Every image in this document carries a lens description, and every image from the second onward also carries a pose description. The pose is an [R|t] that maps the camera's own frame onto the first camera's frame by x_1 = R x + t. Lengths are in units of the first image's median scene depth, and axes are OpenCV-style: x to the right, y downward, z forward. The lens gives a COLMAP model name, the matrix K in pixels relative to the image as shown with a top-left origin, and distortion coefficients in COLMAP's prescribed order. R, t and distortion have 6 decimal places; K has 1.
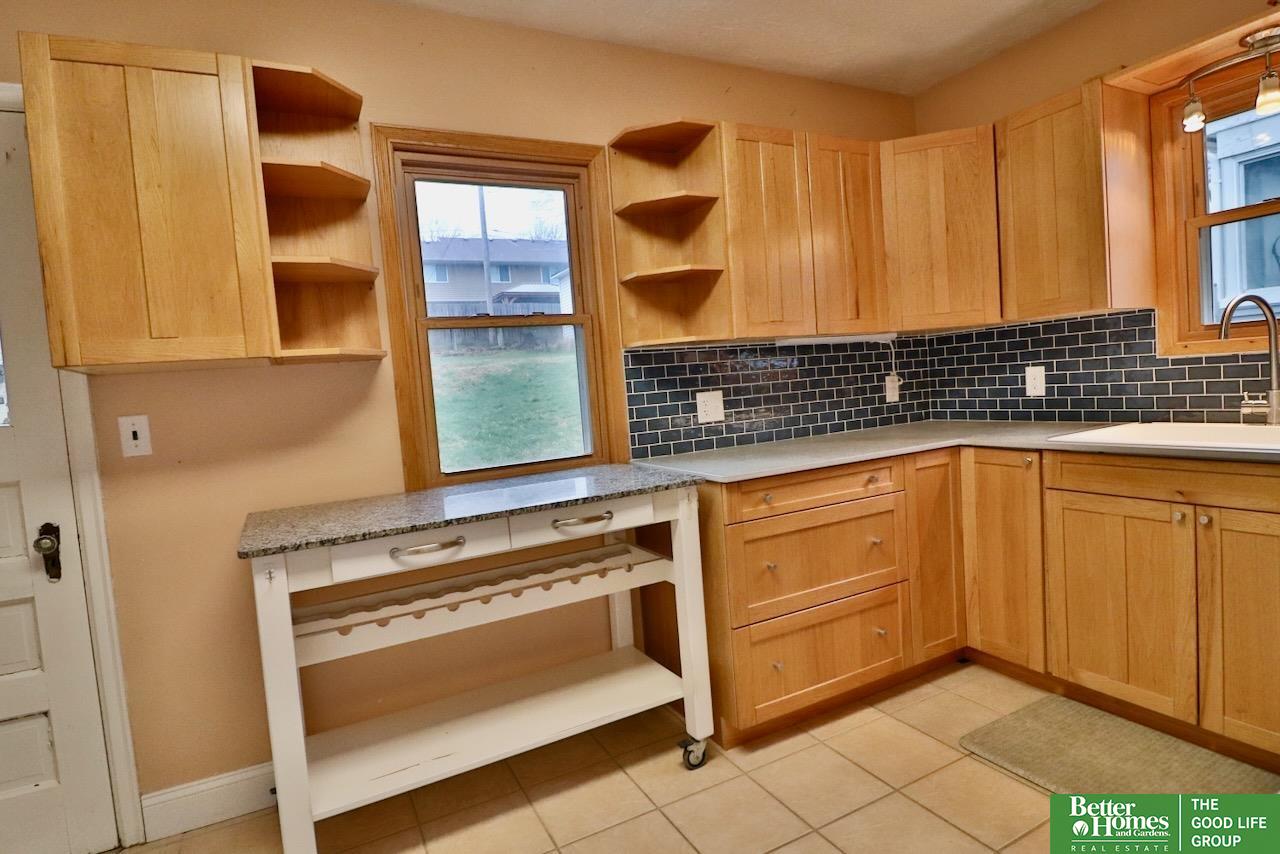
lens RADIAL K [[660.5, 0, 629.0], [0, 660.5, 426.1], [0, 0, 1]] dist [0.002170, -0.016330]
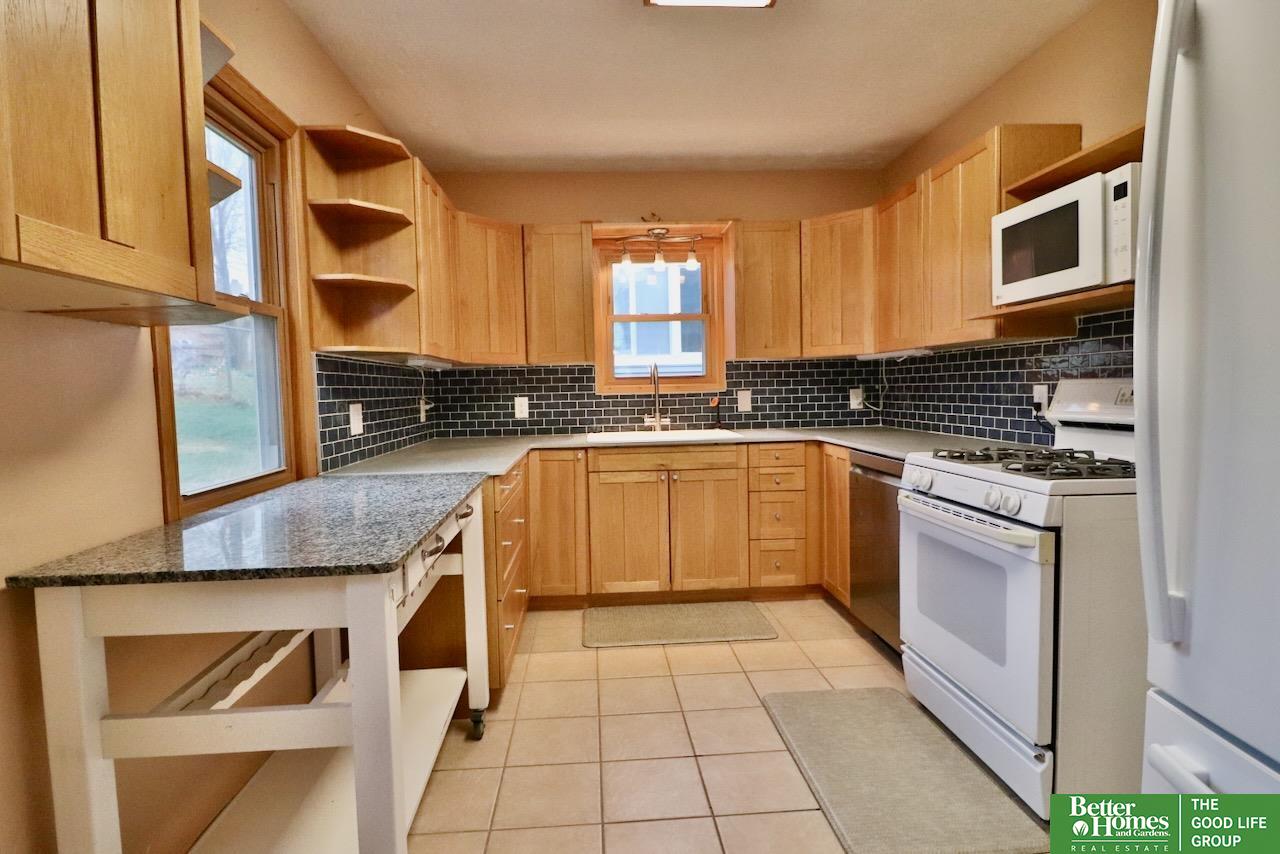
lens RADIAL K [[660.5, 0, 629.0], [0, 660.5, 426.1], [0, 0, 1]] dist [0.002170, -0.016330]
pose [[0.398034, 0.014811, 0.917251, -0.648868], [0.050094, 0.998027, -0.037854, 0.040967], [-0.916002, 0.061016, 0.396507, 0.238221]]
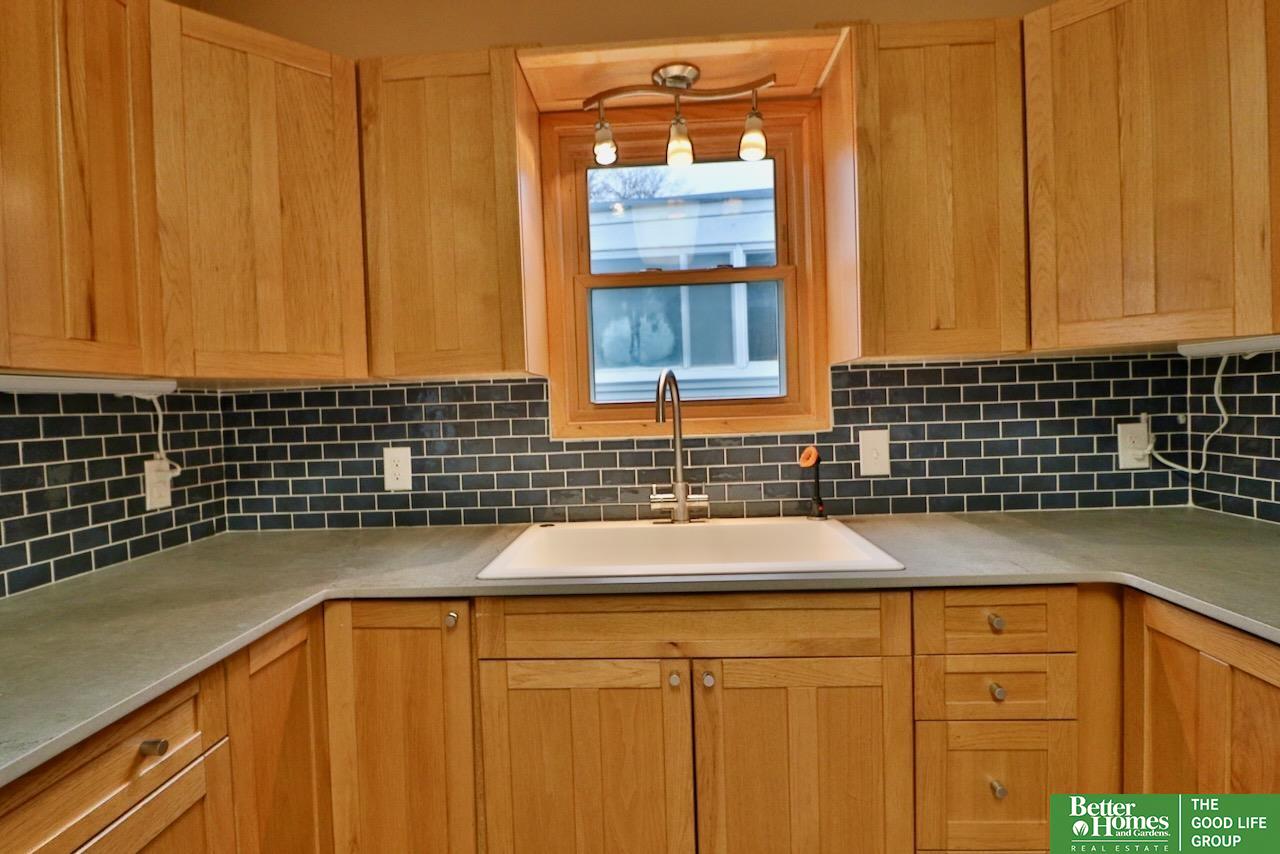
lens RADIAL K [[660.5, 0, 629.0], [0, 660.5, 426.1], [0, 0, 1]] dist [0.002170, -0.016330]
pose [[0.495071, 0.031482, 0.868282, 0.146195], [0.050602, 0.996602, -0.064987, -0.059490], [-0.867378, 0.076111, 0.491796, 0.482070]]
